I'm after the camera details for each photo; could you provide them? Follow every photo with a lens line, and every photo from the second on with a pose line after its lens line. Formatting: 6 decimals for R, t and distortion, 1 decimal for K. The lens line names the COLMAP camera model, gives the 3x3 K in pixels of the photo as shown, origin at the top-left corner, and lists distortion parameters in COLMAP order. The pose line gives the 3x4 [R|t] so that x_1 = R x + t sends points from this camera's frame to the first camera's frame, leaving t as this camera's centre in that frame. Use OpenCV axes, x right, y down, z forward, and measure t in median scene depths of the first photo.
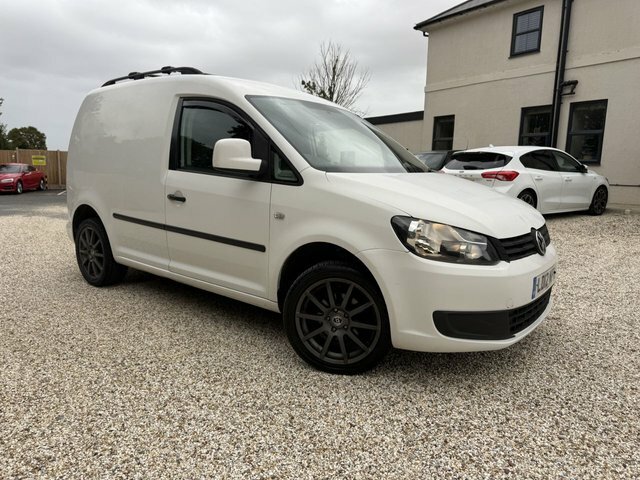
lens RADIAL K [[455.3, 0, 321.9], [0, 455.3, 235.5], [0, 0, 1]] dist [0.025311, -0.029975]
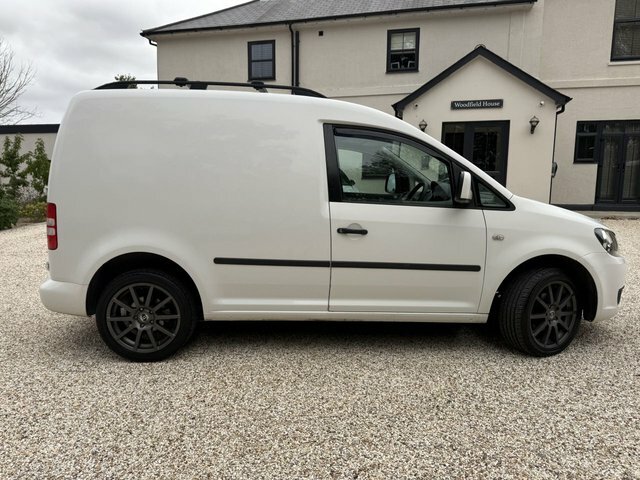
lens RADIAL K [[455.3, 0, 318.1], [0, 455.3, 239.5], [0, 0, 1]] dist [0.025311, -0.029975]
pose [[0.748908, -0.100008, 0.655084, -0.986206], [0.107453, 0.993791, 0.028873, -0.099453], [-0.653904, 0.048767, 0.755004, 0.341259]]
